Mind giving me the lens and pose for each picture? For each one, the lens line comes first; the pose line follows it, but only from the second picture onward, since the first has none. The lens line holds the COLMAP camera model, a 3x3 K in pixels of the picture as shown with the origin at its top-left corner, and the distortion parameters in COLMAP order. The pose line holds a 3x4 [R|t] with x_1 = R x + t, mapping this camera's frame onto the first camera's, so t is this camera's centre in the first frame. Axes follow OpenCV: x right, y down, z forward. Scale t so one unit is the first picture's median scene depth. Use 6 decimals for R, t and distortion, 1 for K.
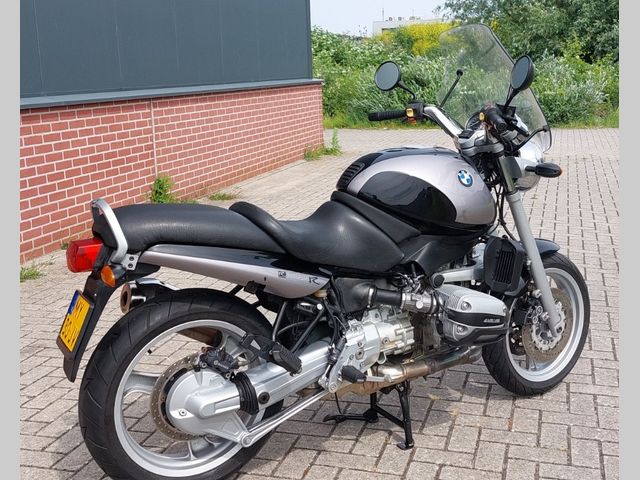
lens RADIAL K [[767.4, 0, 320.1], [0, 767.4, 238.3], [0, 0, 1]] dist [0.058169, 0.000000]
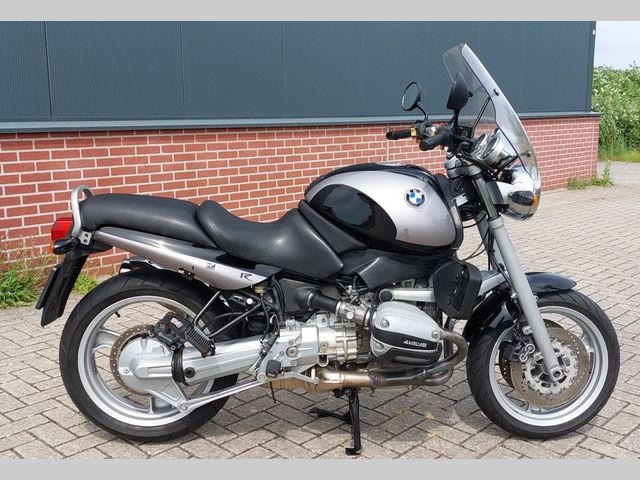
lens RADIAL K [[666.6, 0, 317.1], [0, 666.6, 238.9], [0, 0, 1]] dist [0.045355, 0.000000]
pose [[0.885244, 0.110069, -0.451916, 0.477779], [-0.117995, 0.992956, 0.010708, -0.019493], [0.449912, 0.043844, 0.891996, 0.179677]]
